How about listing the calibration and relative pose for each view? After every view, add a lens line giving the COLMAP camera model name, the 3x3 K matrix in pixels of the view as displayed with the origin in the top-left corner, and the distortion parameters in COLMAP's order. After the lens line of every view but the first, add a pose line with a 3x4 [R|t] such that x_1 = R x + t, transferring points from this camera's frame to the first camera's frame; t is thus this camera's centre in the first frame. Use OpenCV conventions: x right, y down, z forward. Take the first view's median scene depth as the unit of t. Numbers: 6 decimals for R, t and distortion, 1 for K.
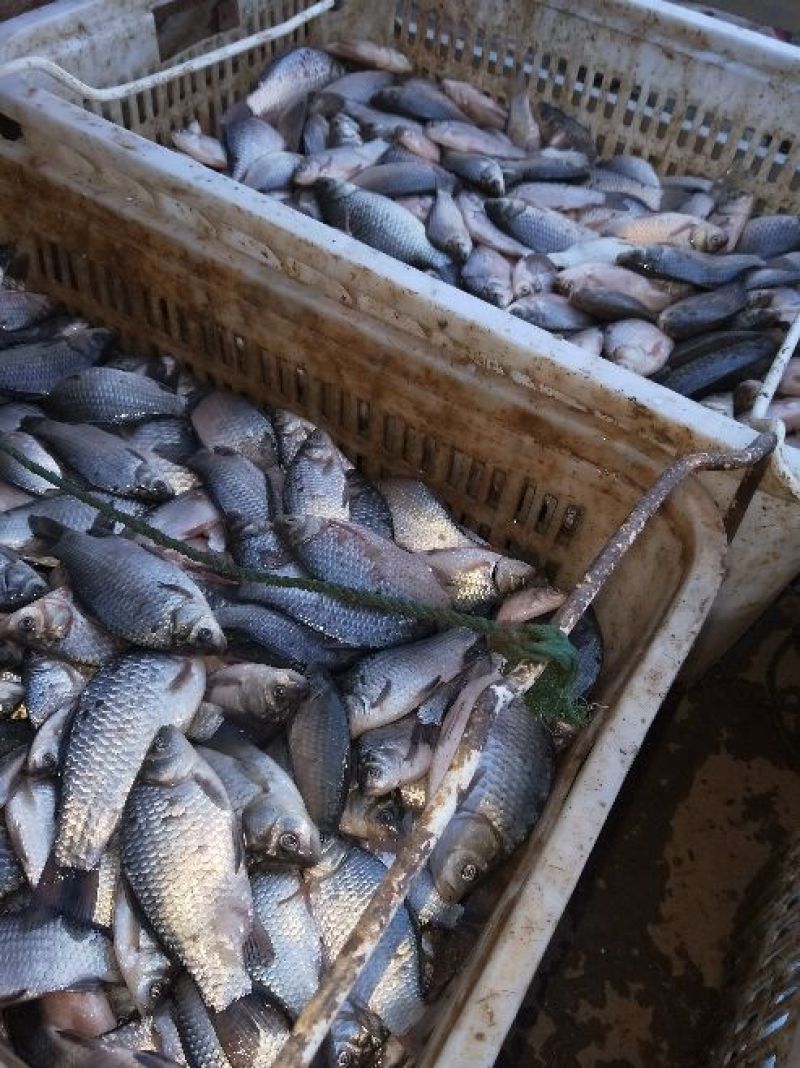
lens RADIAL K [[835.6, 0, 400.0], [0, 835.6, 534.0], [0, 0, 1]] dist [-0.004701, 0.001197]
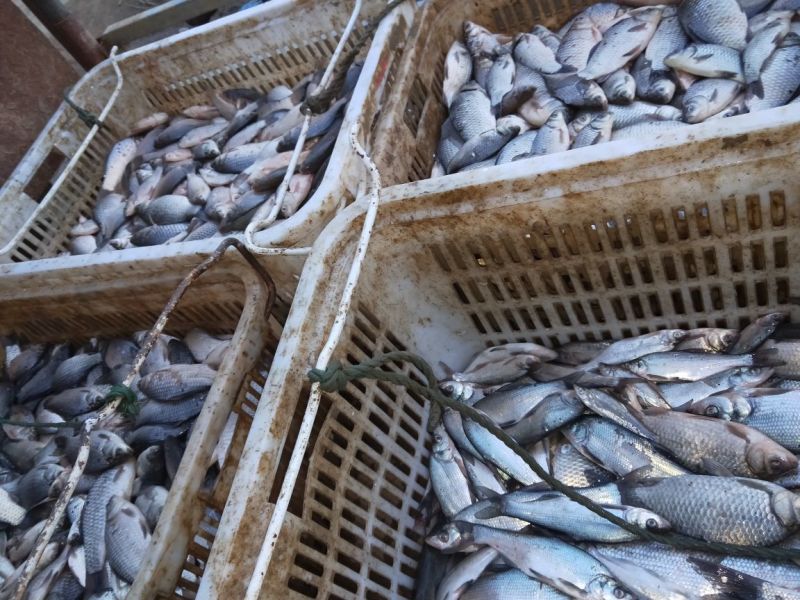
lens RADIAL K [[644.9, 0, 400.0], [0, 644.9, 300.0], [0, 0, 1]] dist [0.005745, 0.003291]
pose [[0.814341, -0.540347, -0.211834, 0.573703], [0.527451, 0.841302, -0.118345, 0.231540], [0.242164, -0.015359, 0.970114, -0.264811]]
